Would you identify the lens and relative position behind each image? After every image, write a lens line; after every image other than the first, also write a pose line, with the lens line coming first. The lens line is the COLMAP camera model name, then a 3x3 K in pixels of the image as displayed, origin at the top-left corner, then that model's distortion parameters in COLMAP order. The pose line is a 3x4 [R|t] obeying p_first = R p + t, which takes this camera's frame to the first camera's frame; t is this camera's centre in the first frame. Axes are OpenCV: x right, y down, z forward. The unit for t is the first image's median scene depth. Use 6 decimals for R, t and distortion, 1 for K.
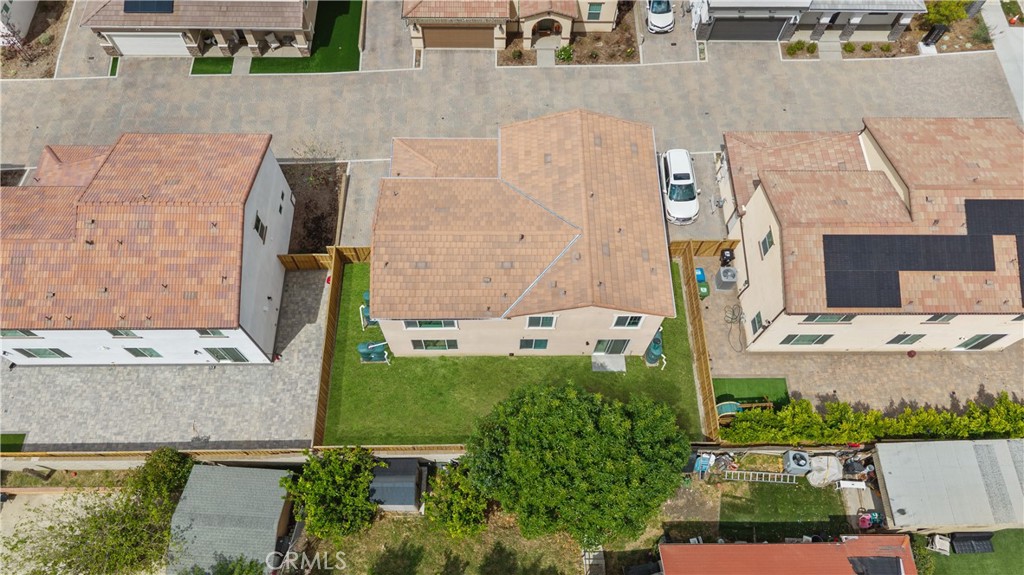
lens RADIAL K [[683.2, 0, 512.0], [0, 683.2, 287.5], [0, 0, 1]] dist [0.004802, 0.003140]
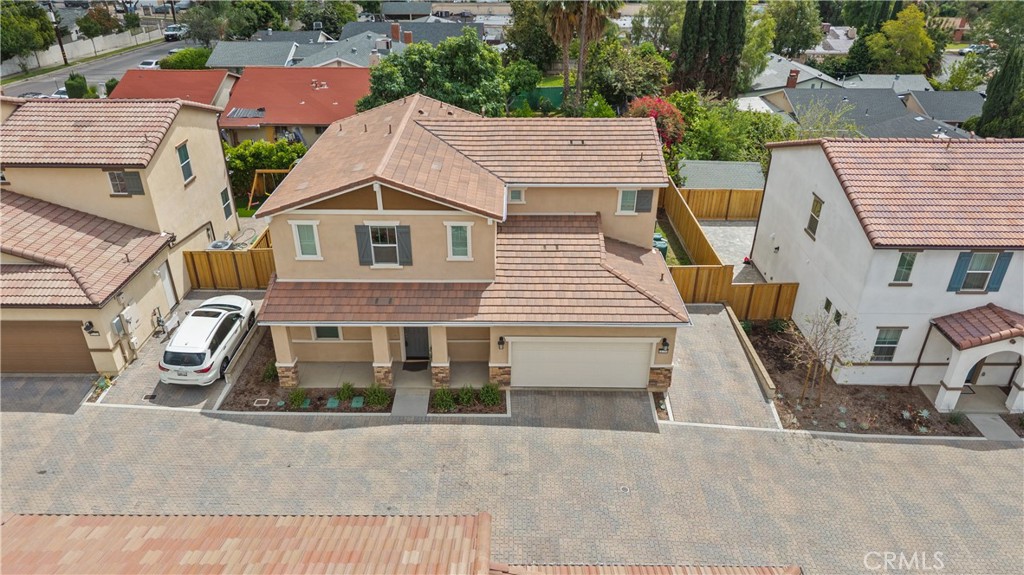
lens RADIAL K [[676.0, 0, 512.0], [0, 676.0, 287.5], [0, 0, 1]] dist [0.039284, -0.044885]
pose [[-0.999629, -0.027230, -0.001091, -0.025565], [0.001190, -0.083616, 0.996497, -0.819815], [-0.027226, 0.996126, 0.083617, 0.982914]]
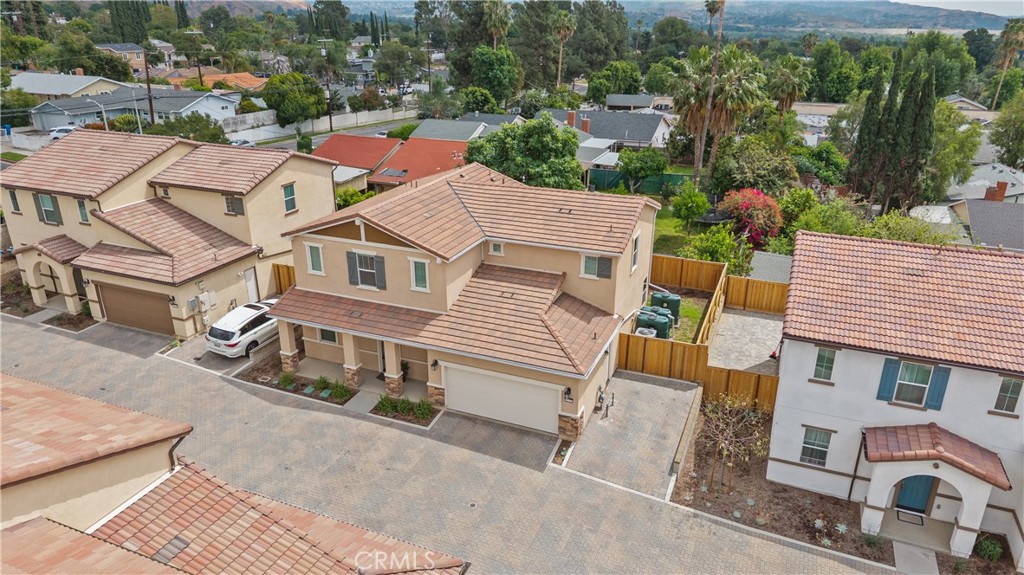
lens RADIAL K [[676.0, 0, 512.0], [0, 676.0, 287.5], [0, 0, 1]] dist [0.039284, -0.044885]
pose [[-0.919206, -0.165551, 0.357285, -0.335199], [0.351401, 0.064584, 0.933995, -0.858114], [-0.177698, 0.984084, -0.001192, 0.989944]]
